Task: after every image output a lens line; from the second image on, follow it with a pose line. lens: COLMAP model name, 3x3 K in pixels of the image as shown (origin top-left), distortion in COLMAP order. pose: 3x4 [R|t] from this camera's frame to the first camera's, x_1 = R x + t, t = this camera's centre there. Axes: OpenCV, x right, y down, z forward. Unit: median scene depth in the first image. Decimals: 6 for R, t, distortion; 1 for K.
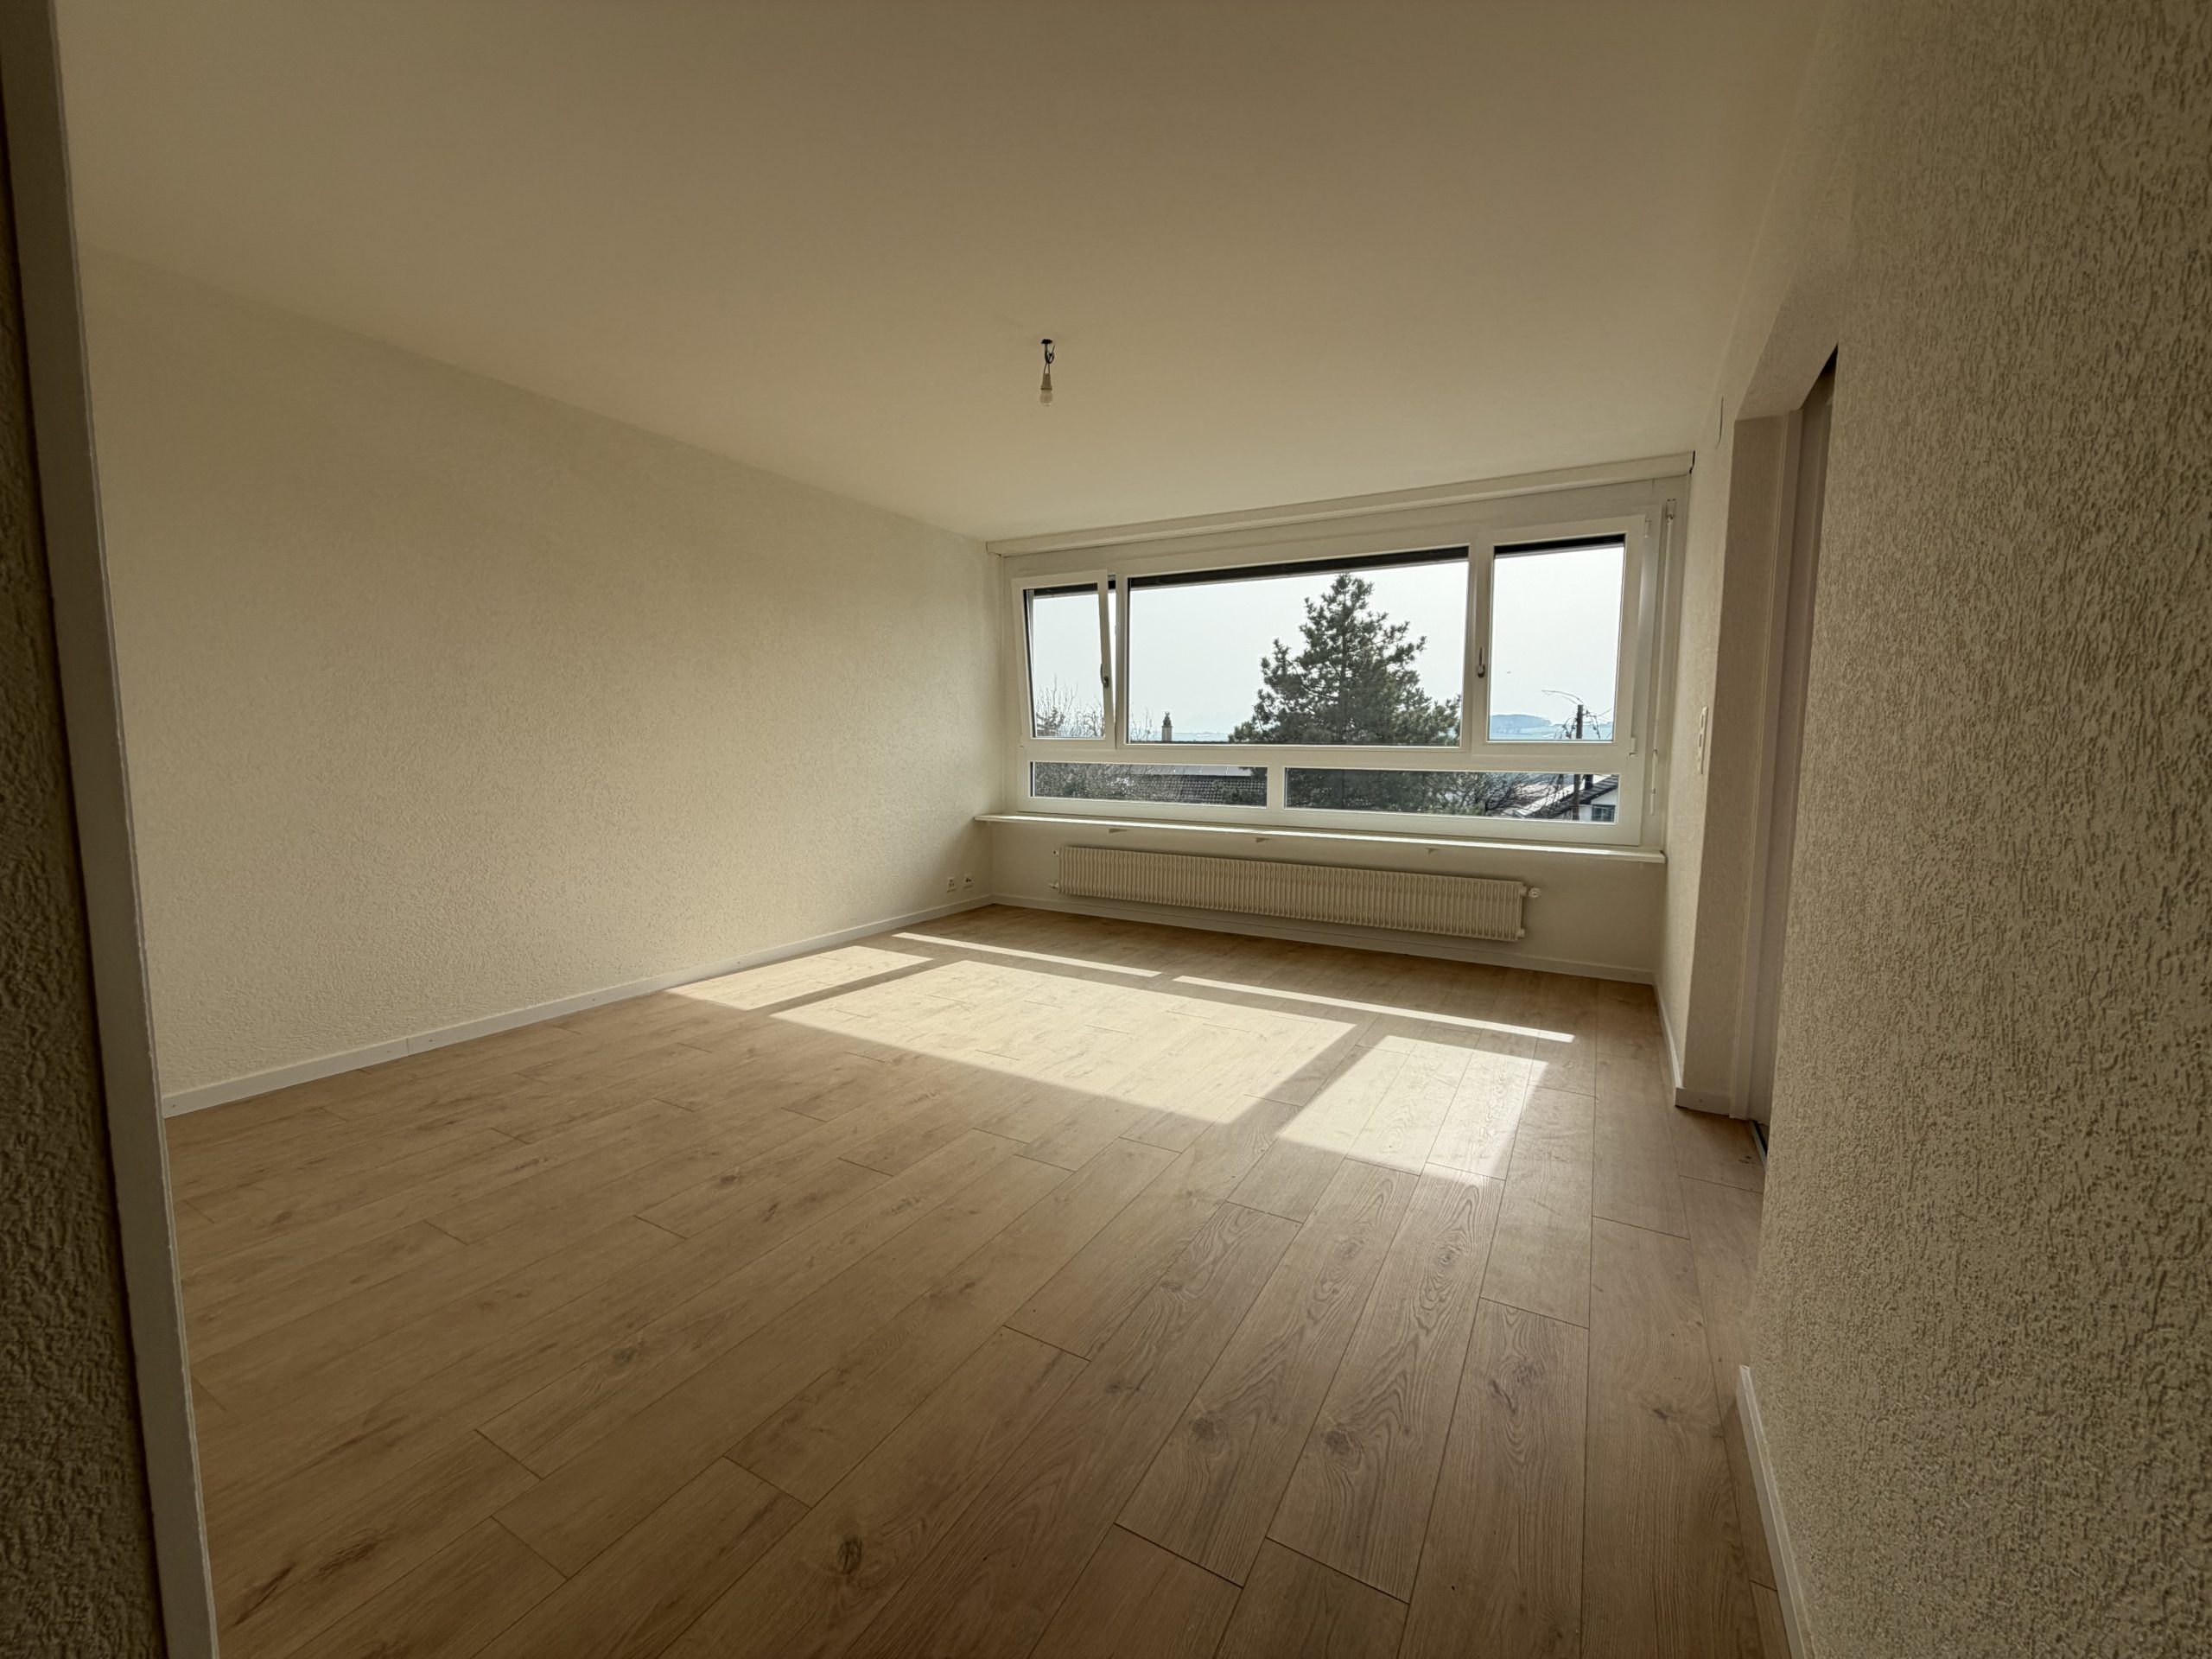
lens RADIAL K [[879.5, 0, 1102.2], [0, 879.5, 834.5], [0, 0, 1]] dist [-0.001219, -0.000256]
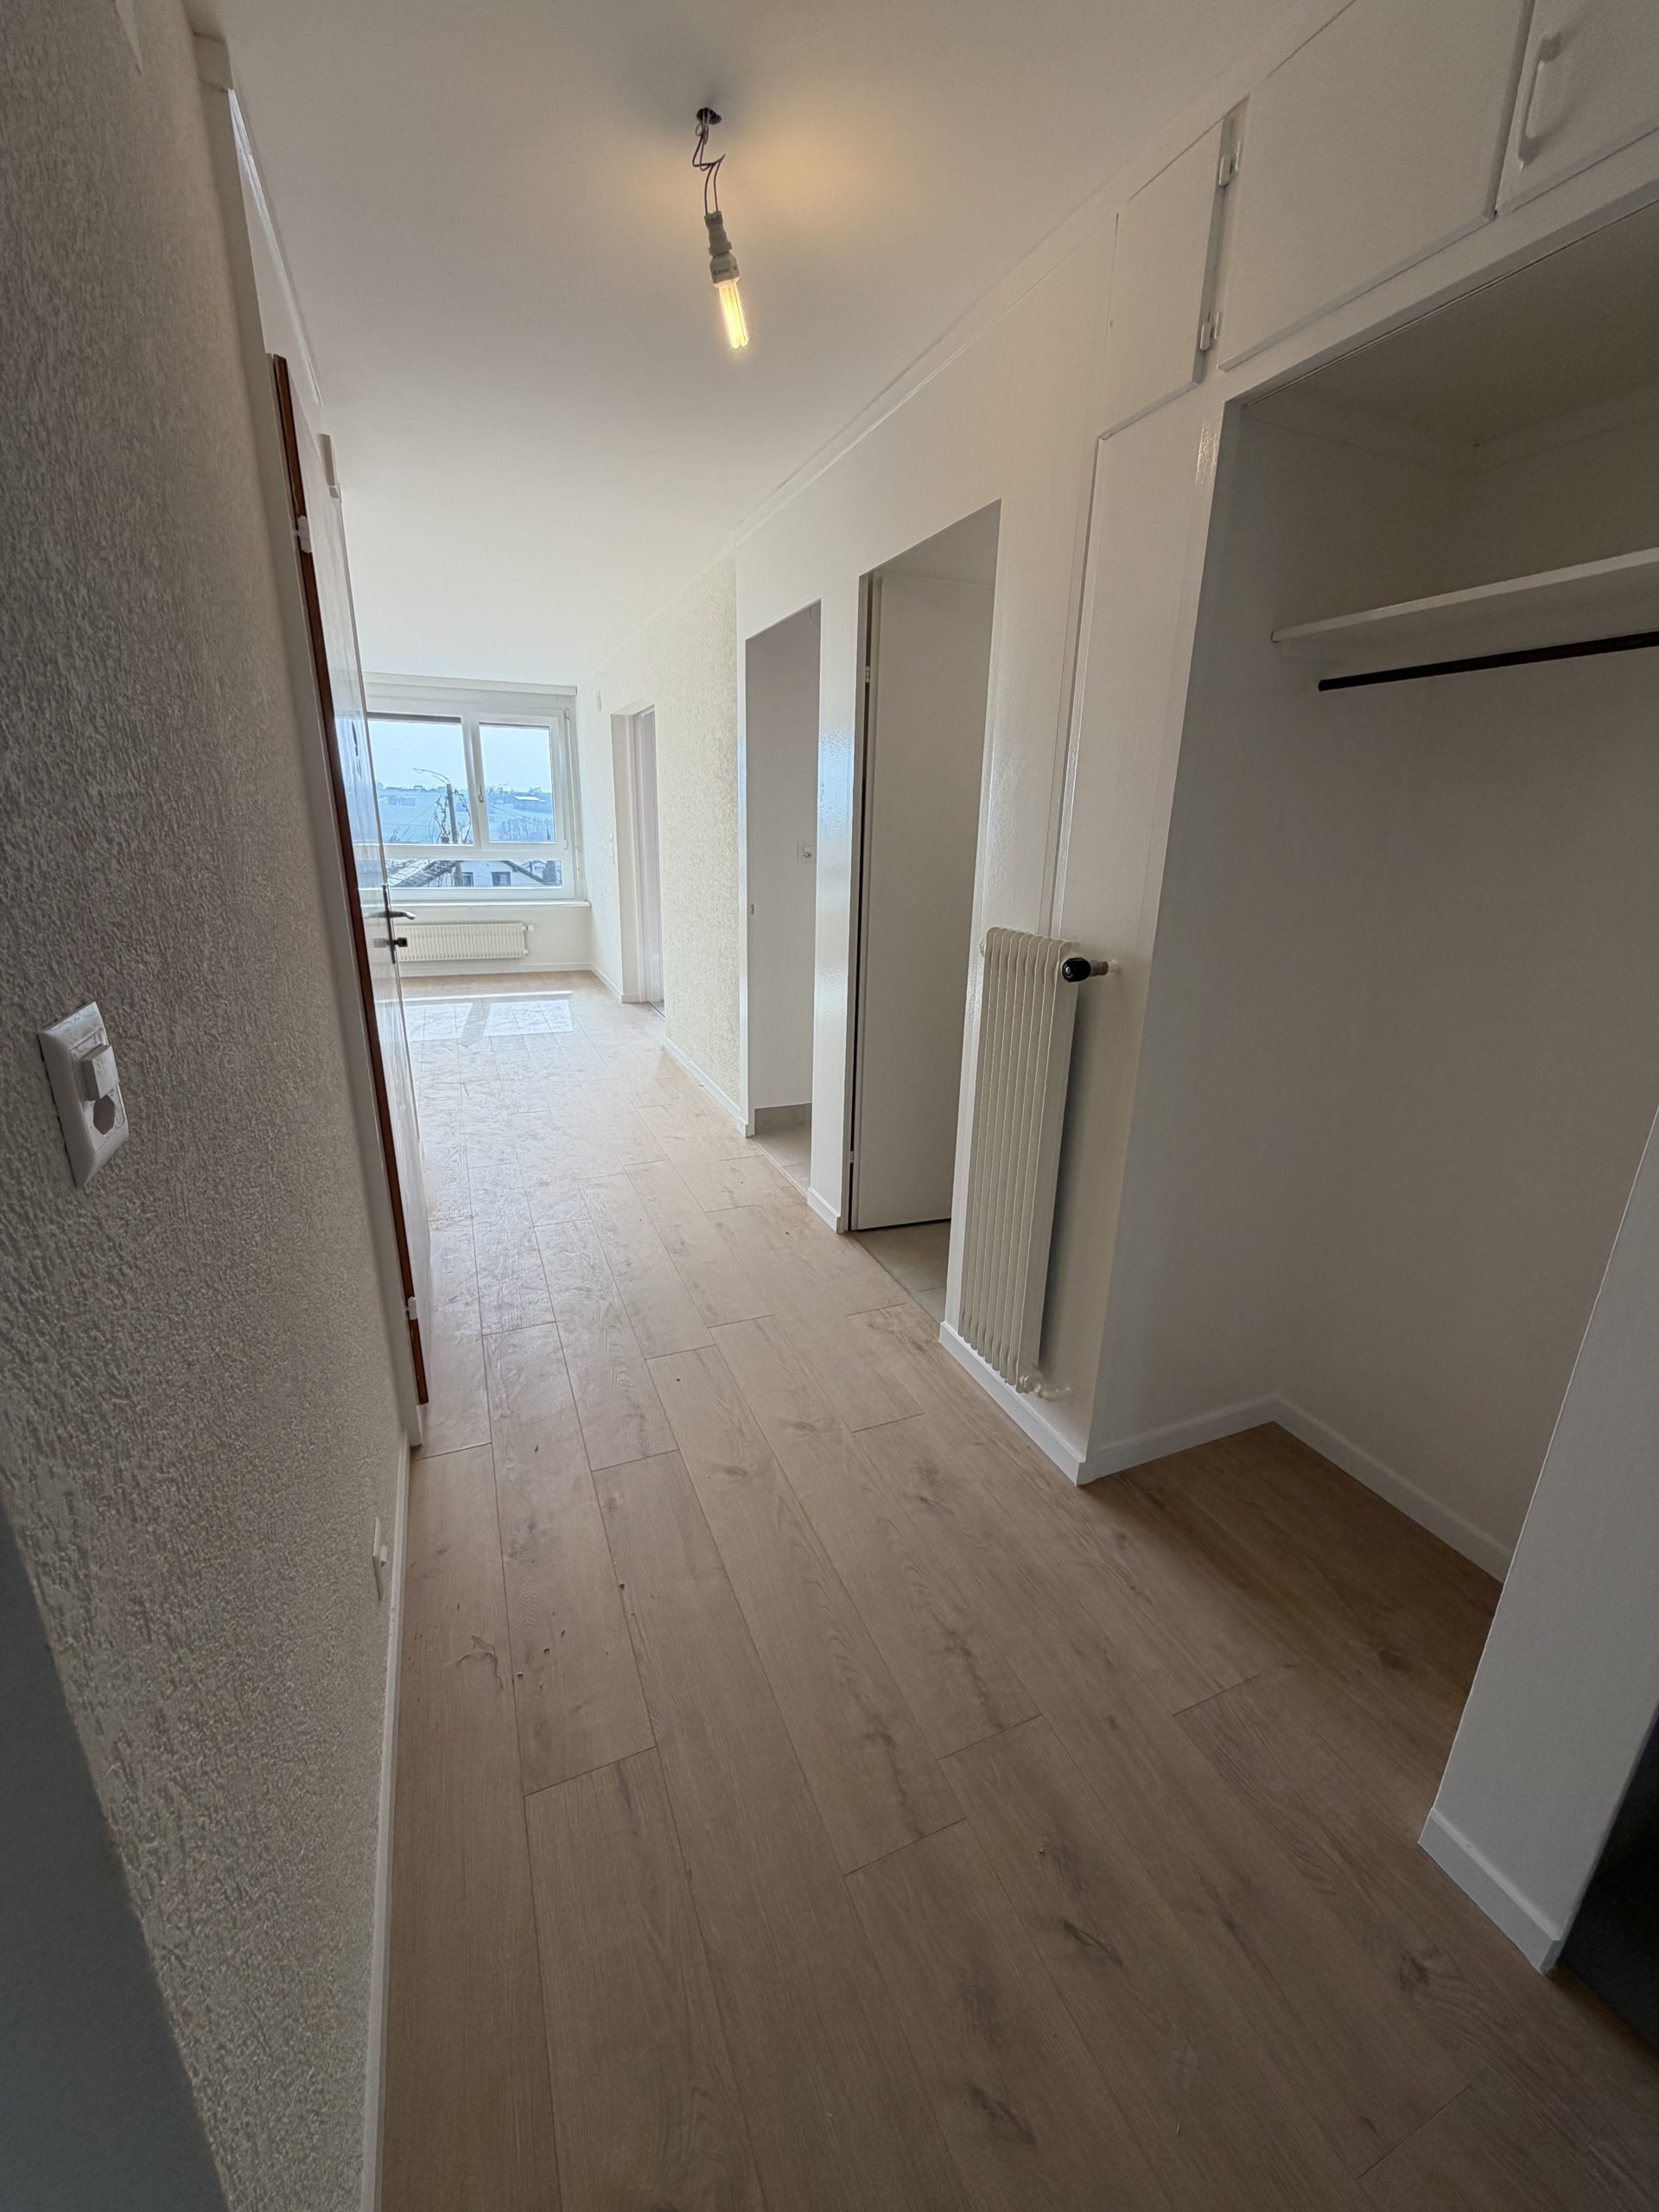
lens RADIAL K [[879.5, 0, 829.5], [0, 879.5, 1106.0], [0, 0, 1]] dist [-0.001219, -0.000256]
pose [[0.609374, -0.237954, 0.756334, -0.617729], [0.063460, 0.965481, 0.252625, 0.001244], [-0.790339, -0.105946, 0.603439, -0.651912]]
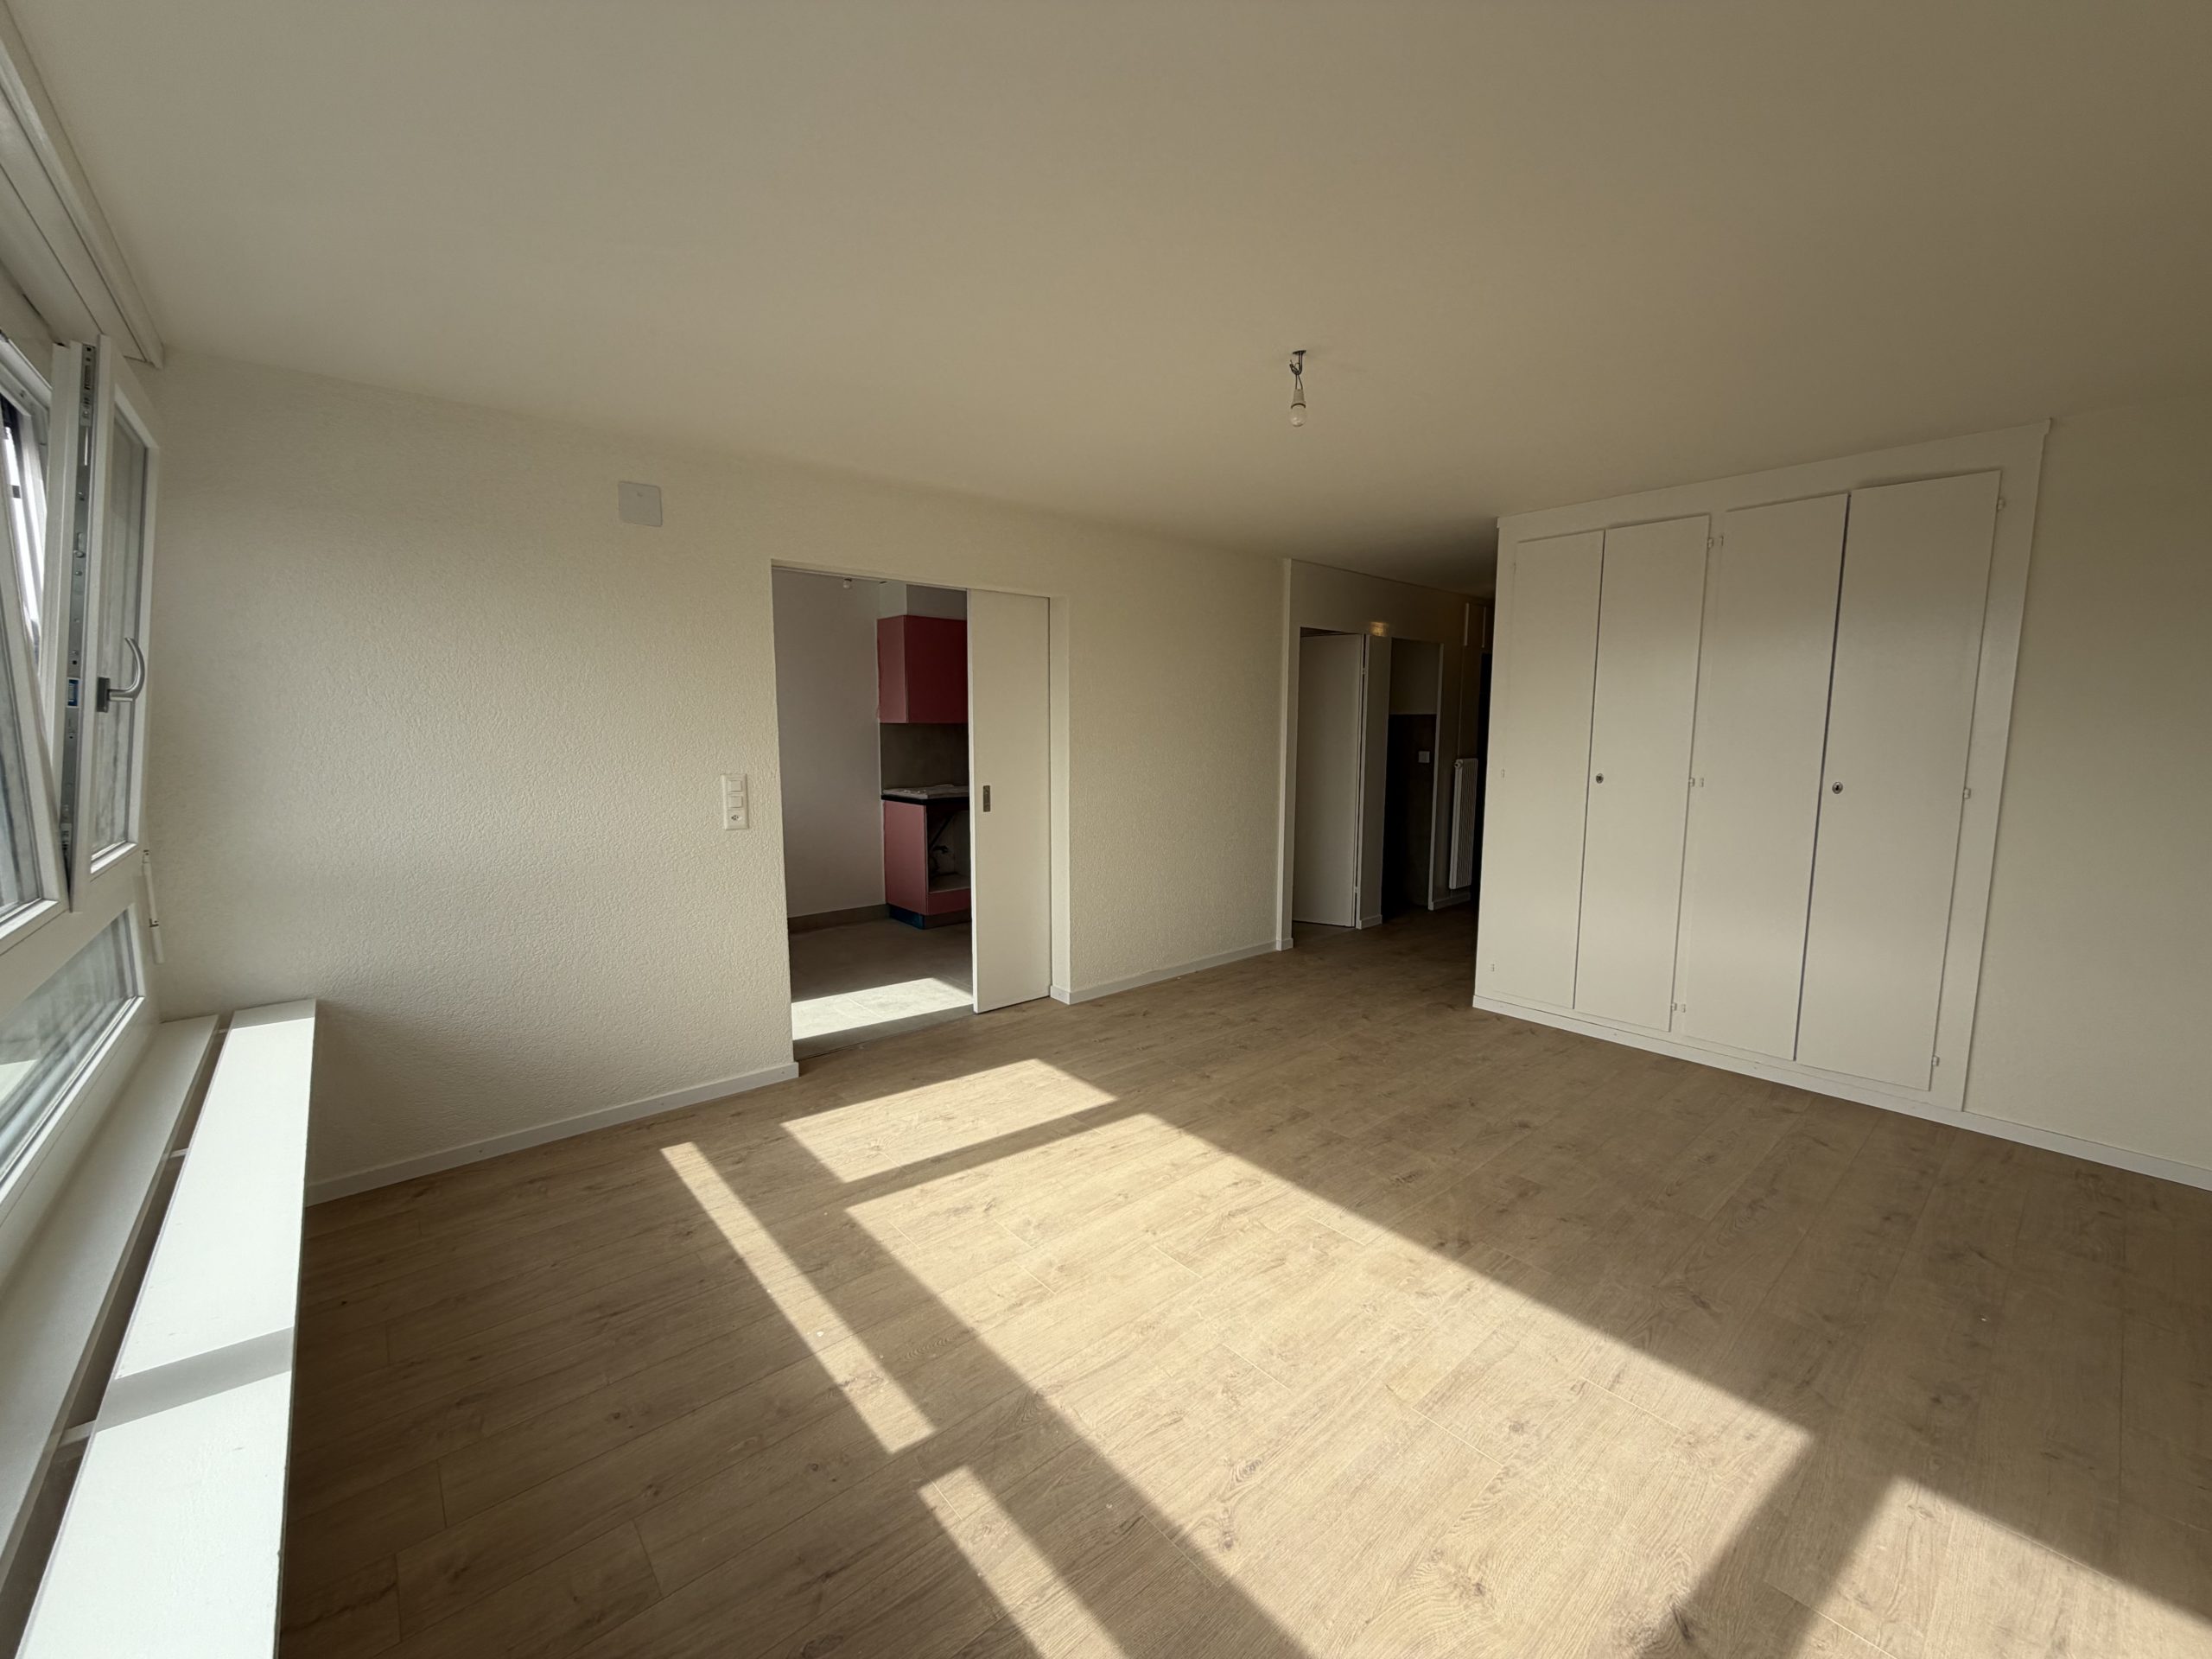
lens RADIAL K [[879.5, 0, 1102.2], [0, 879.5, 834.5], [0, 0, 1]] dist [-0.001219, -0.000256]
pose [[-0.940649, -0.053330, 0.335163, -0.124954], [0.024813, 0.974126, 0.224640, -0.211632], [-0.338472, 0.219624, -0.914988, 1.283064]]
